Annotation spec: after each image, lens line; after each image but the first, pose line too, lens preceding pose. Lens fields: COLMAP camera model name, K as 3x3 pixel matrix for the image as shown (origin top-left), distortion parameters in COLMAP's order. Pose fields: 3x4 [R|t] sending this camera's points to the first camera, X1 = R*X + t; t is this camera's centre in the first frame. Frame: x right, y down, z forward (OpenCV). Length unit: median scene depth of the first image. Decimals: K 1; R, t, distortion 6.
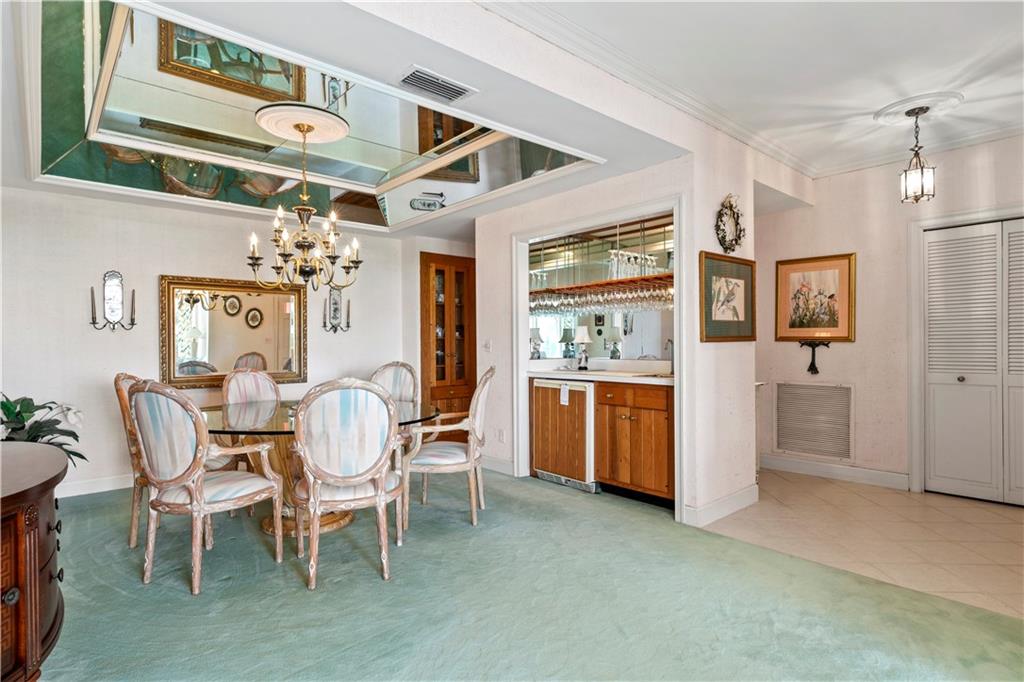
lens RADIAL K [[545.6, 0, 512.0], [0, 545.6, 341.0], [0, 0, 1]] dist [-0.000584, -0.000031]
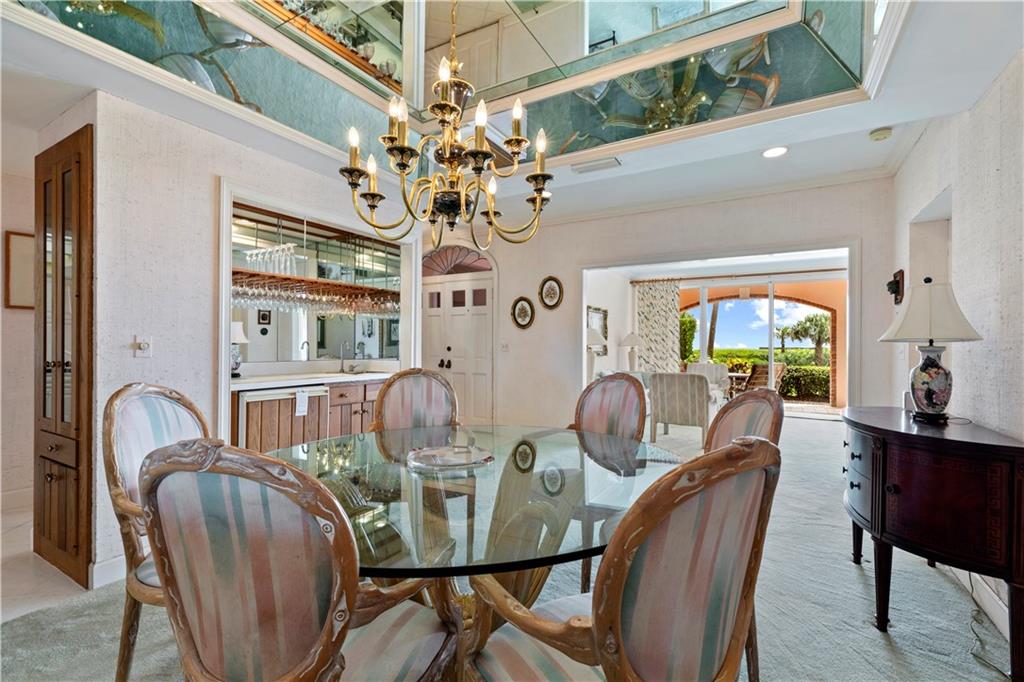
lens RADIAL K [[453.0, 0, 512.0], [0, 453.0, 341.0], [0, 0, 1]] dist [0.000563, 0.000391]
pose [[-0.318404, 0.010265, 0.947899, -0.665228], [-0.008508, 0.999870, -0.013686, 0.006072], [-0.947917, -0.012422, -0.318276, 0.879242]]
